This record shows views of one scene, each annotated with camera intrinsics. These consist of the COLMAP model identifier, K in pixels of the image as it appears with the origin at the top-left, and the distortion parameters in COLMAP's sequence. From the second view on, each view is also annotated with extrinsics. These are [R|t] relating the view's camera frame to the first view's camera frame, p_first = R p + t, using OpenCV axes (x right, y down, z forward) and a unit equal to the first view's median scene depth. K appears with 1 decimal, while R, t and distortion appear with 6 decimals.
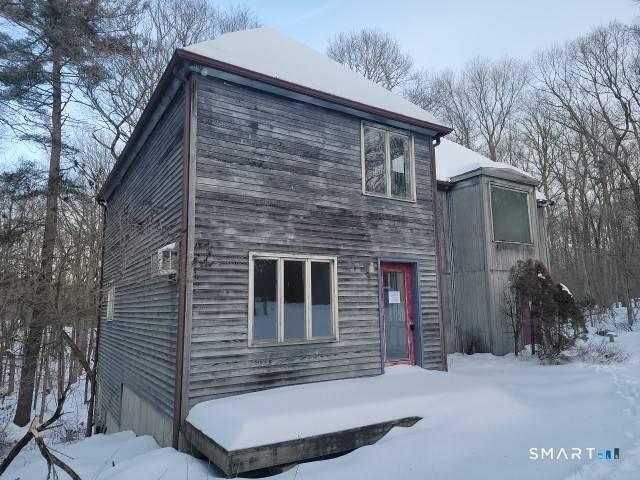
lens RADIAL K [[439.9, 0, 323.1], [0, 439.9, 237.6], [0, 0, 1]] dist [0.087599, -0.069124]
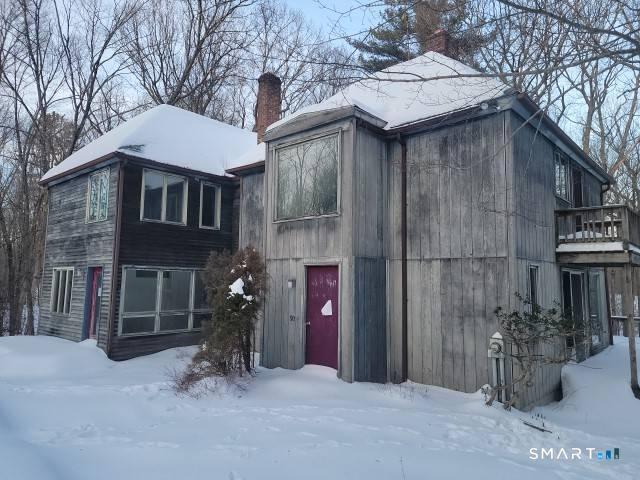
lens RADIAL K [[440.0, 0, 319.6], [0, 440.0, 233.0], [0, 0, 1]] dist [0.060572, -0.001620]
pose [[0.271279, -0.086885, -0.958571, 1.831509], [0.132200, 0.989842, -0.052307, 0.123251], [0.953379, -0.112533, 0.280010, 1.367735]]
